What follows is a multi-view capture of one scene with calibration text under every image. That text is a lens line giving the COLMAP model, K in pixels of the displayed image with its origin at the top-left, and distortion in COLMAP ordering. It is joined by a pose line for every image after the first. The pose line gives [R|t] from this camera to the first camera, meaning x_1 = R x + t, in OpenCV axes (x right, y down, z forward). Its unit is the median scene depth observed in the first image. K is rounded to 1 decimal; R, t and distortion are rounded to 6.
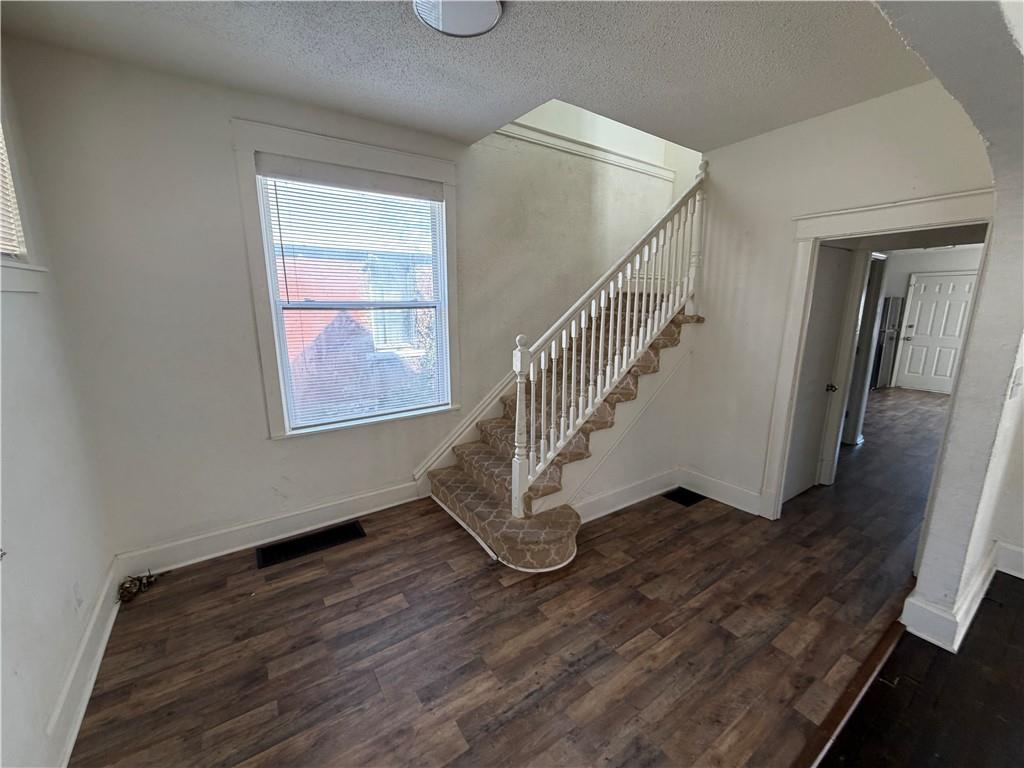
lens RADIAL K [[408.7, 0, 513.5], [0, 408.7, 382.9], [0, 0, 1]] dist [0.001487, 0.000410]
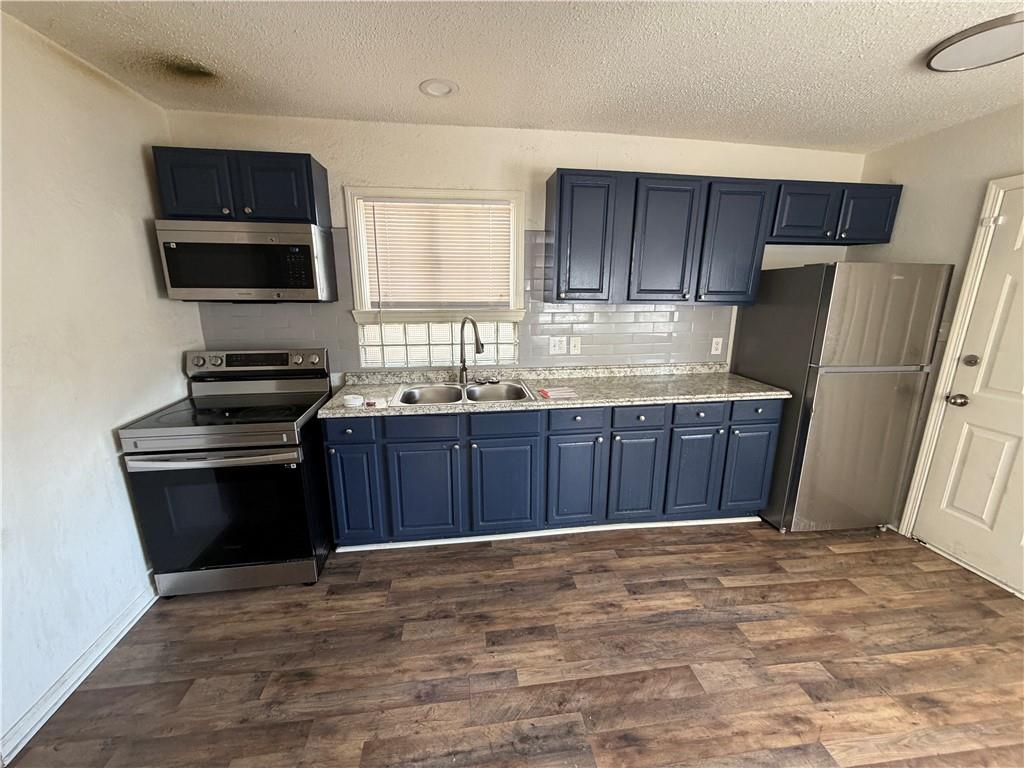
lens RADIAL K [[408.7, 0, 510.7], [0, 408.7, 383.2], [0, 0, 1]] dist [0.001487, 0.000410]
pose [[0.894857, 0.109737, -0.432652, 0.395855], [-0.090302, 0.993772, 0.065286, -0.054538], [0.437122, -0.019352, 0.899194, 0.288625]]
